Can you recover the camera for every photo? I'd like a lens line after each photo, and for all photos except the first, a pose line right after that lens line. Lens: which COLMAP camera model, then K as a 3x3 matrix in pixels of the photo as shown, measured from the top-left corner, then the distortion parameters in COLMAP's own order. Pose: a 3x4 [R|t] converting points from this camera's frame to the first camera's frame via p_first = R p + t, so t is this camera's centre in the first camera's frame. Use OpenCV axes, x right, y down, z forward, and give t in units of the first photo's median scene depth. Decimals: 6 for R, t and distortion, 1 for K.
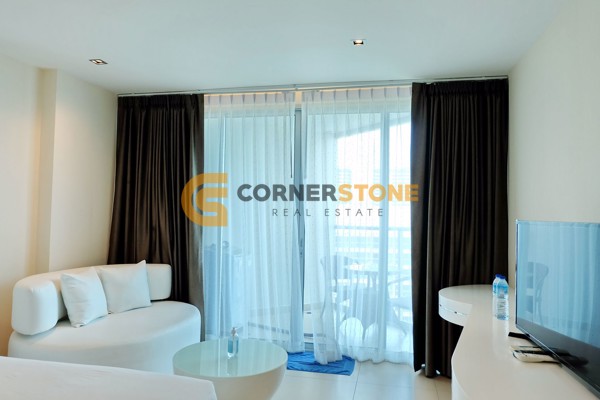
lens RADIAL K [[430.4, 0, 301.5], [0, 430.4, 196.2], [0, 0, 1]] dist [-0.042669, 0.046304]
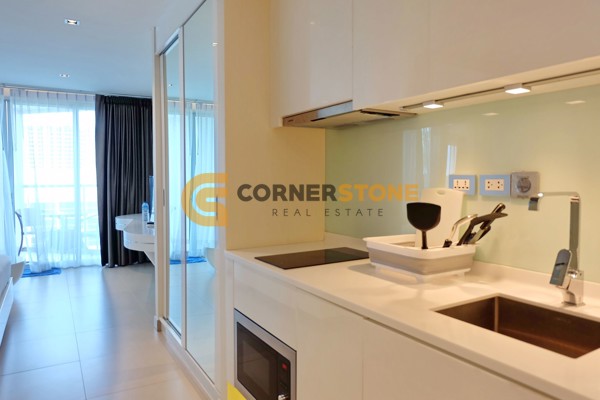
lens RADIAL K [[430.4, 0, 302.2], [0, 430.4, 195.8], [0, 0, 1]] dist [-0.042669, 0.046304]
pose [[0.759393, -0.028843, 0.649992, -0.211621], [0.012619, 0.999482, 0.029608, 0.083896], [-0.650509, -0.014282, 0.759364, -0.755137]]
